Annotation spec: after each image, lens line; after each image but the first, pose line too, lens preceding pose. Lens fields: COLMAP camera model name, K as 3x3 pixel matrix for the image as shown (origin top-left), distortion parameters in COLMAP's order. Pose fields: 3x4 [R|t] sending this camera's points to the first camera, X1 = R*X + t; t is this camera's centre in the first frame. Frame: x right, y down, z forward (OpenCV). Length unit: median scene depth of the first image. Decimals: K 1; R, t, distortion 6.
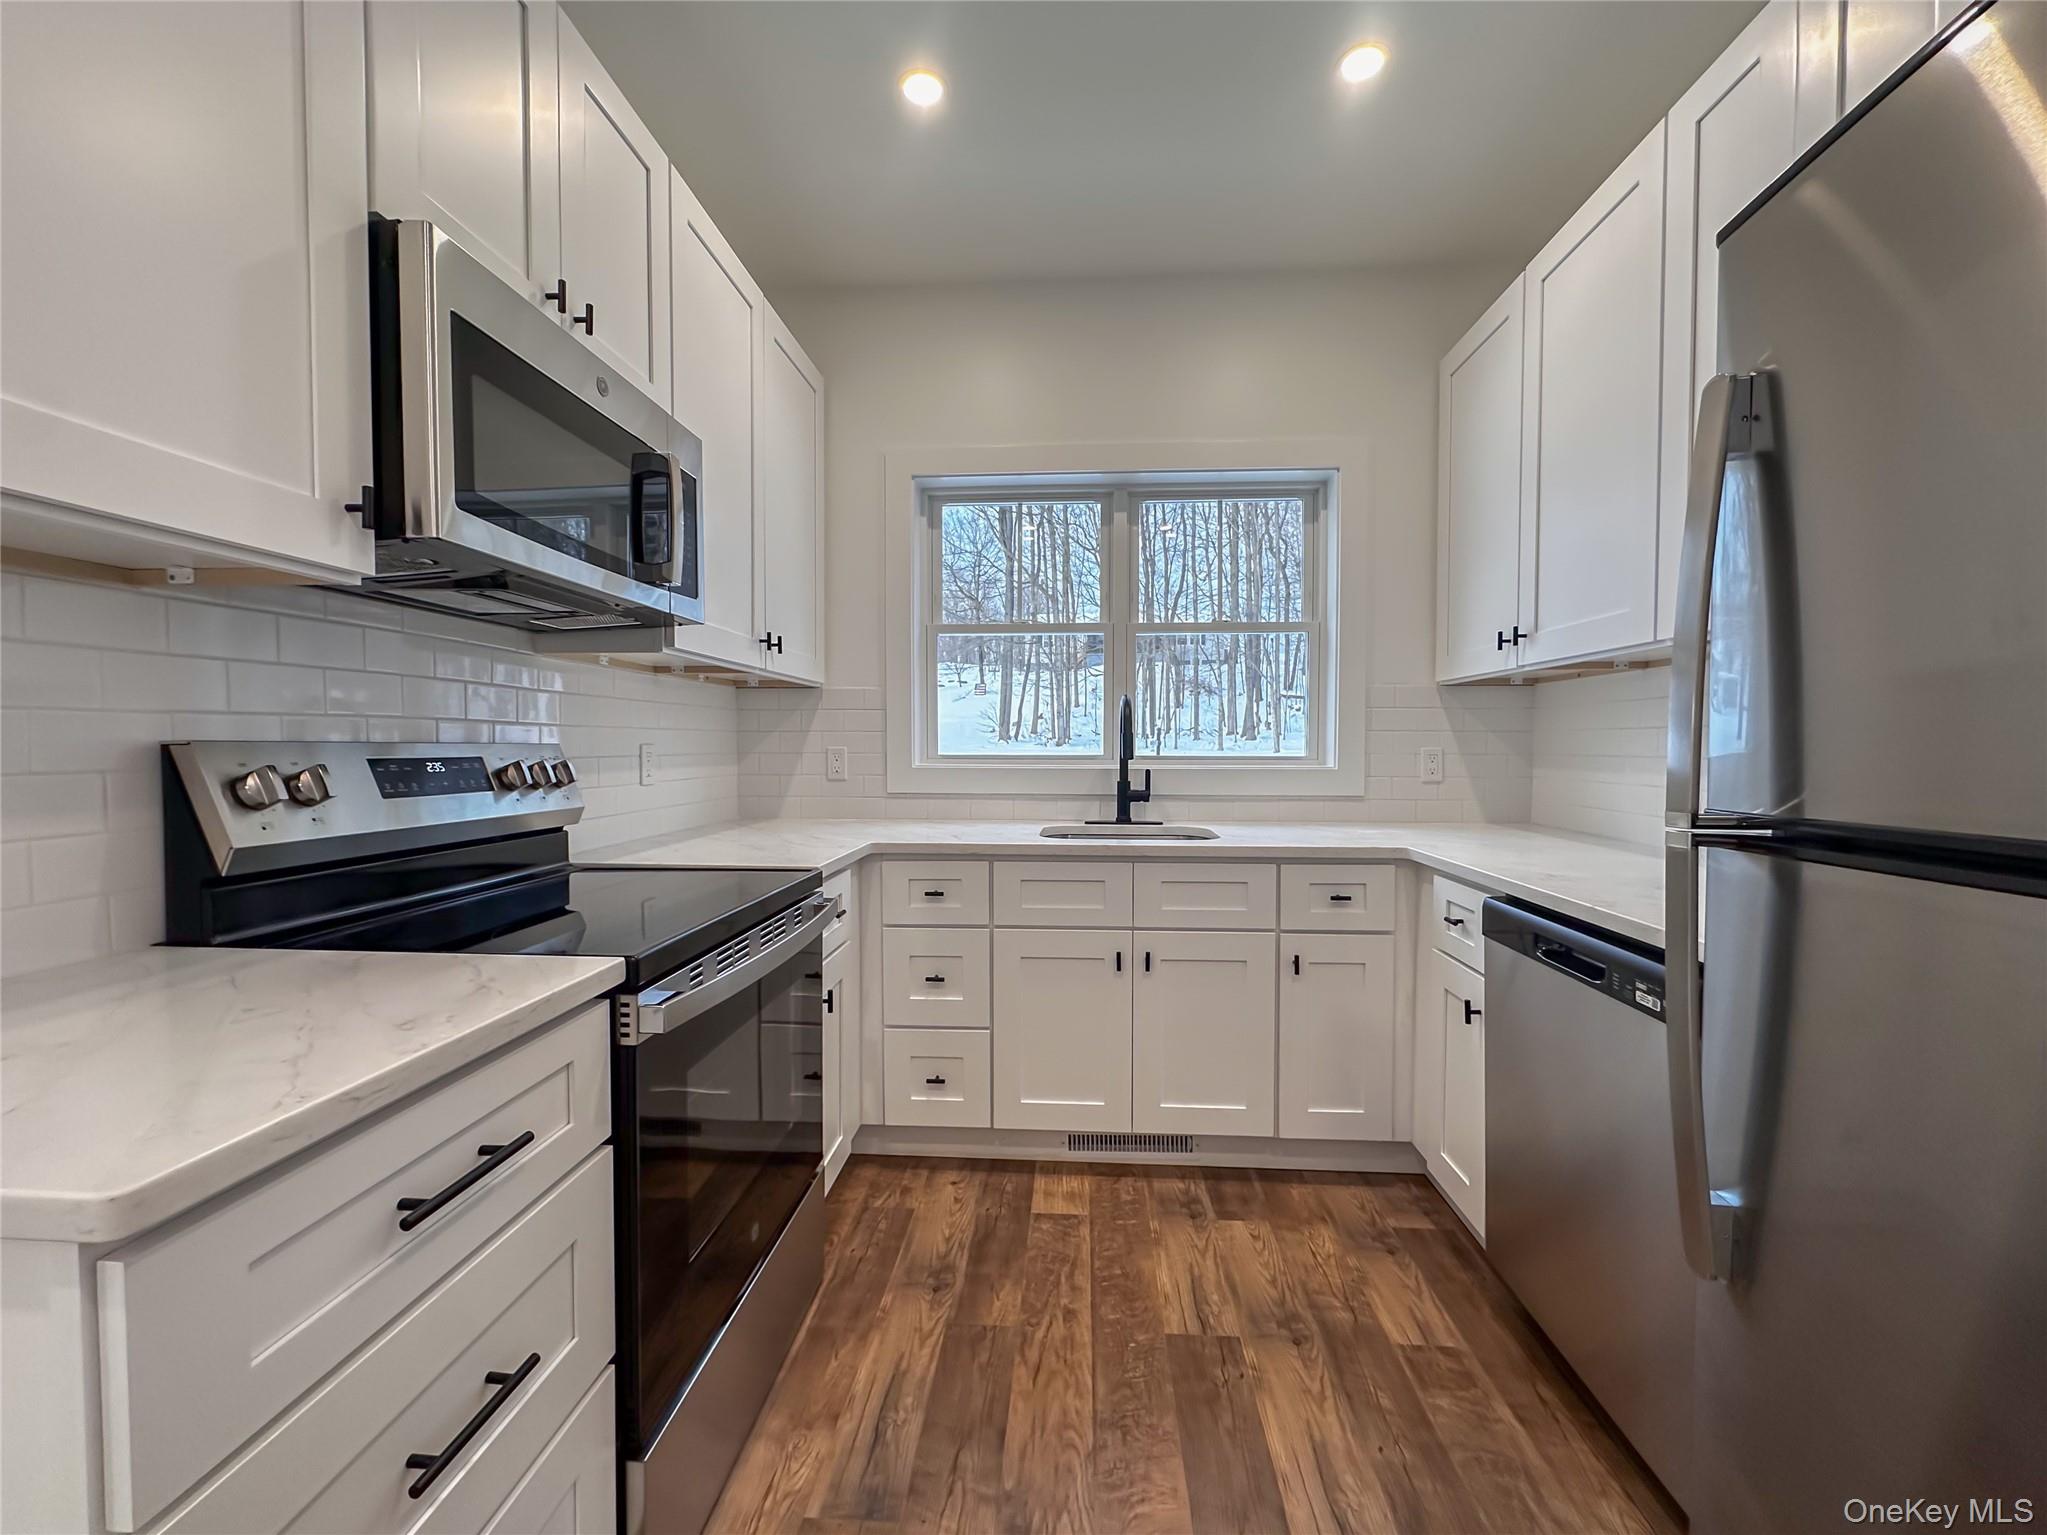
lens RADIAL K [[821.6, 0, 1023.5], [0, 821.6, 767.5], [0, 0, 1]] dist [-0.003557, -0.000013]
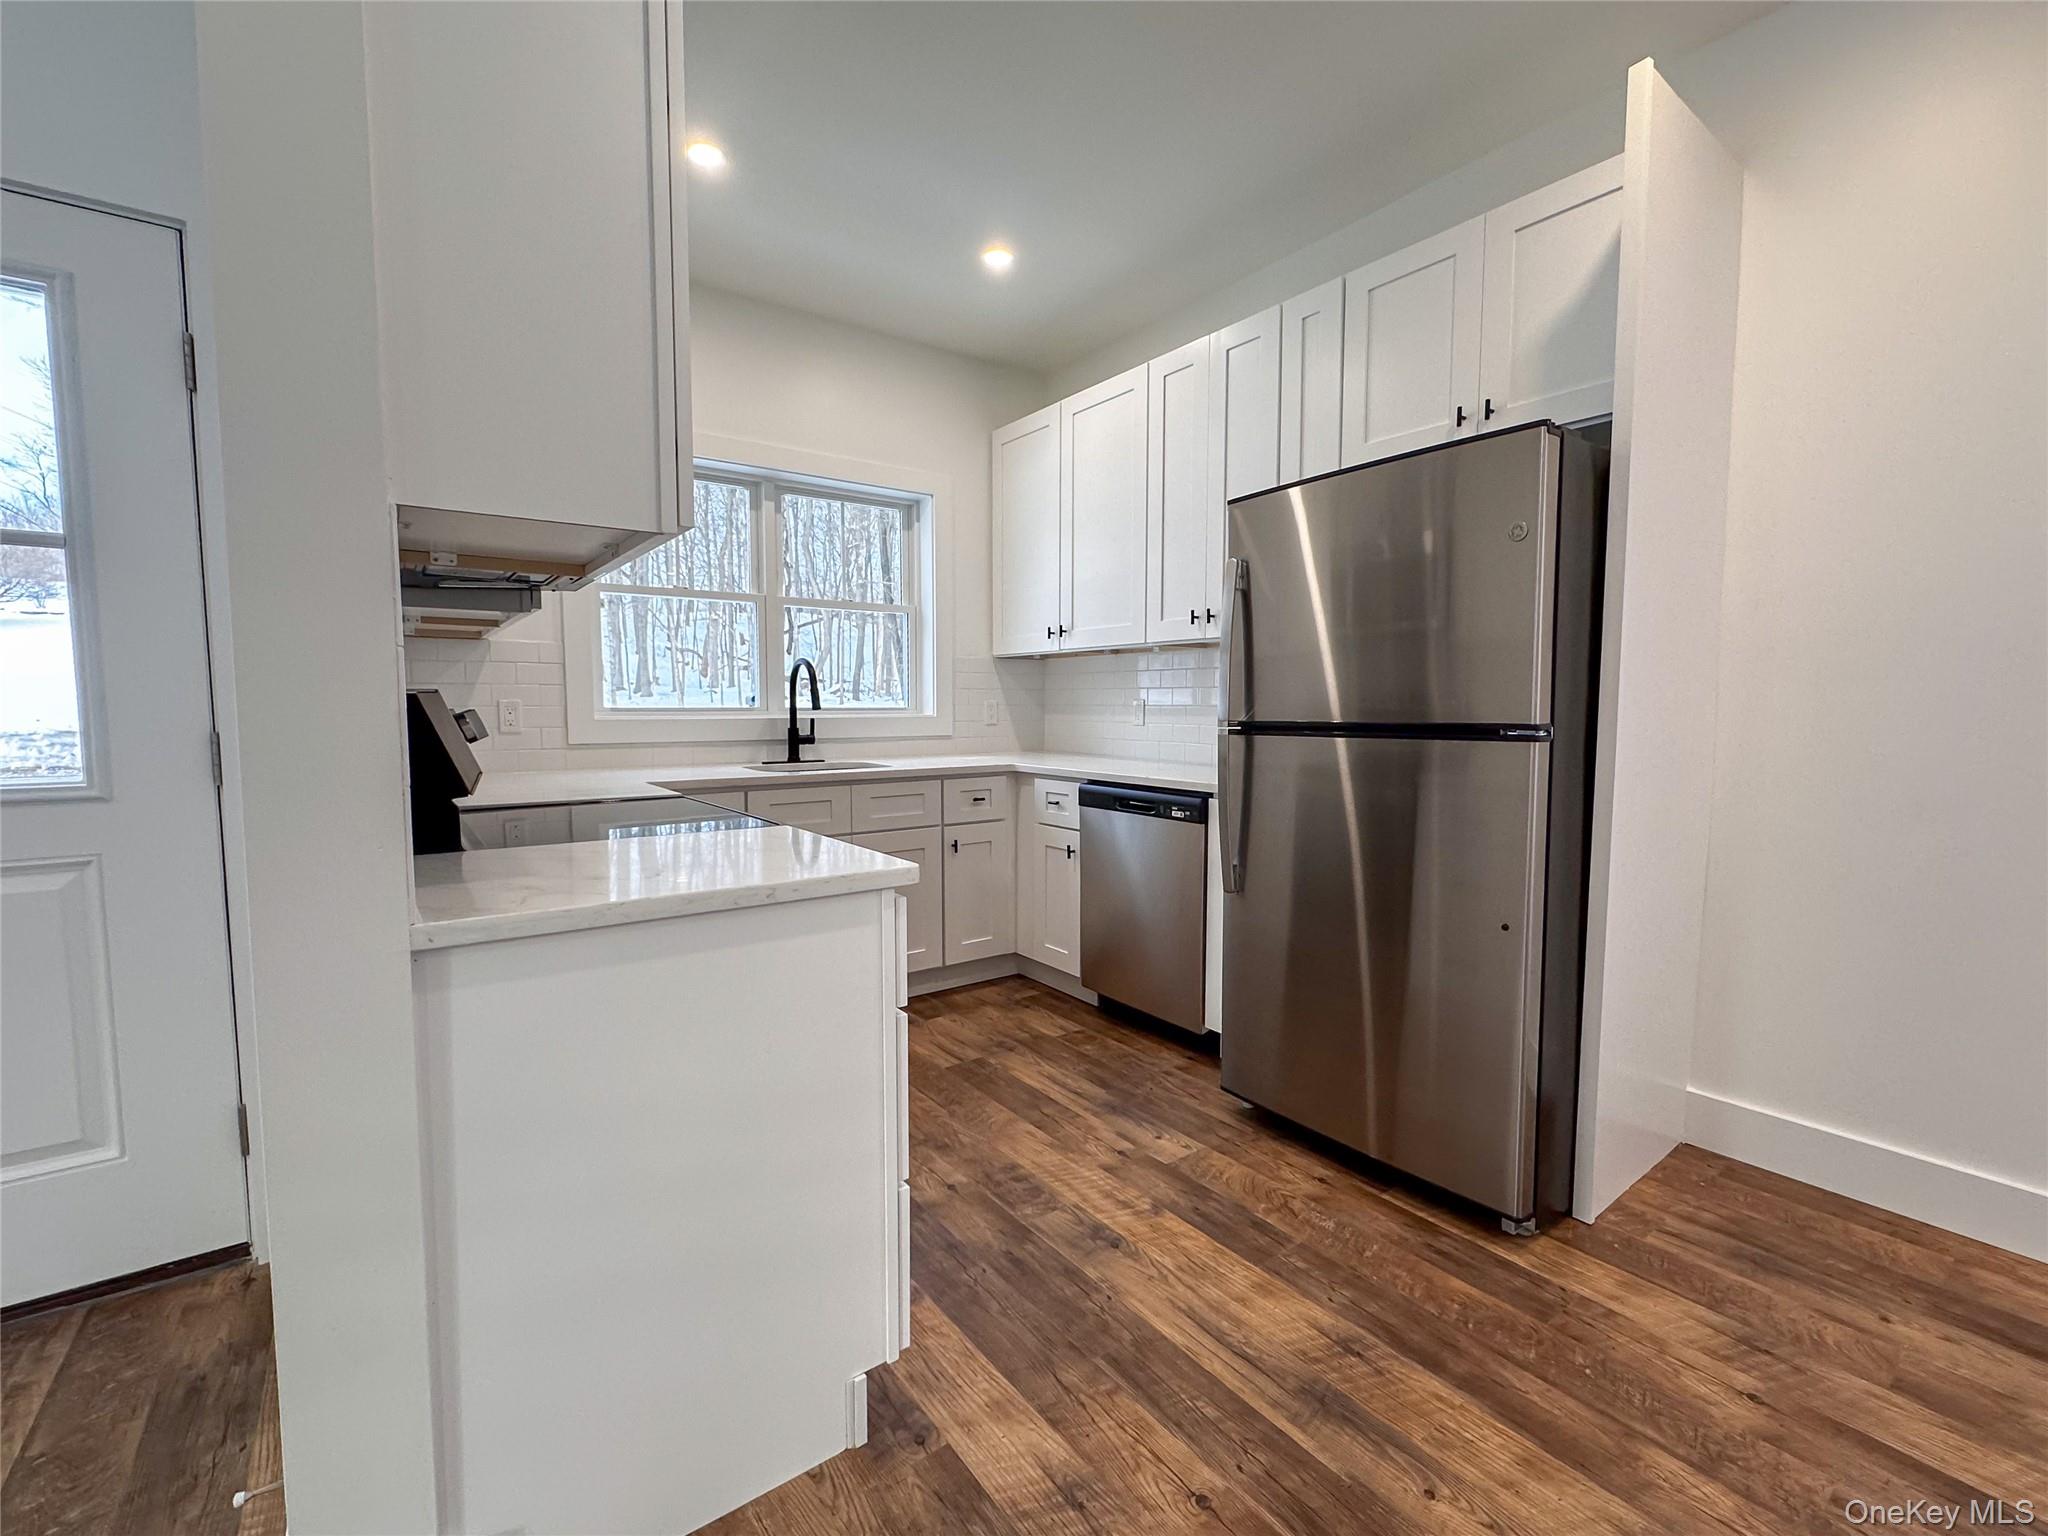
lens RADIAL K [[895.4, 0, 1024.0], [0, 895.4, 768.0], [0, 0, 1]] dist [-0.000870, 0.000210]
pose [[0.765320, -0.047948, 0.641862, -0.660960], [0.018470, 0.998447, 0.052563, 0.016943], [-0.643385, -0.028372, 0.765017, -0.343705]]
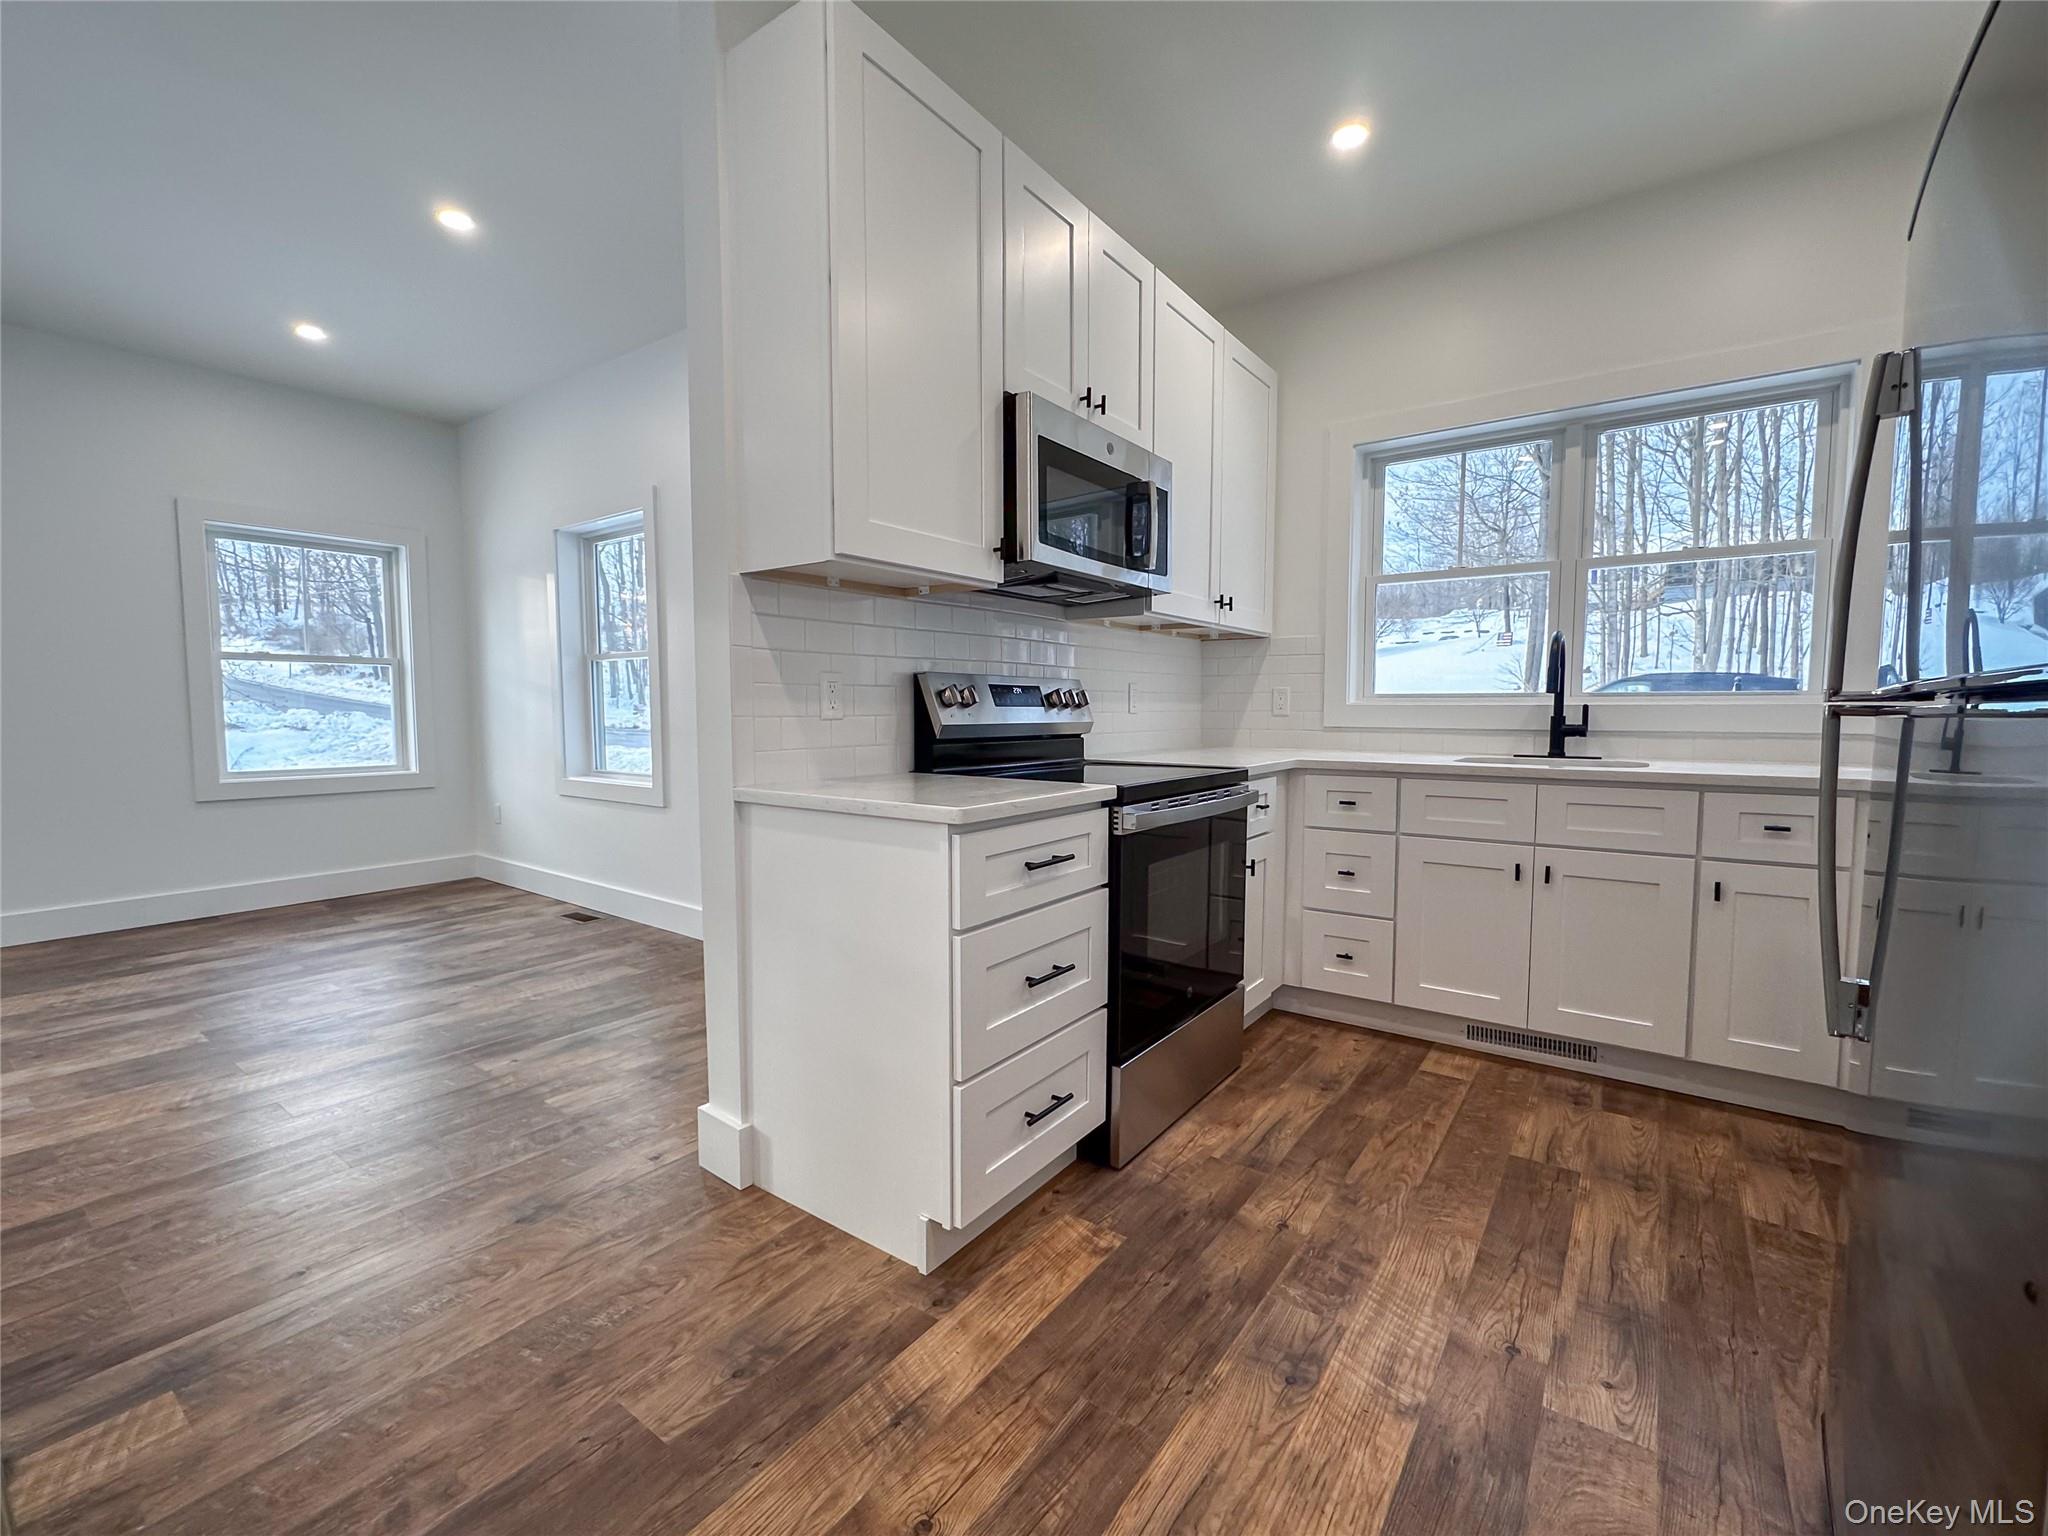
lens RADIAL K [[868.4, 0, 1024.0], [0, 868.4, 768.0], [0, 0, 1]] dist [-0.002665, 0.000589]
pose [[0.847061, 0.036929, -0.530211, 0.185664], [-0.014221, 0.998801, 0.046847, 0.055172], [0.531305, -0.032142, 0.846570, -0.381085]]
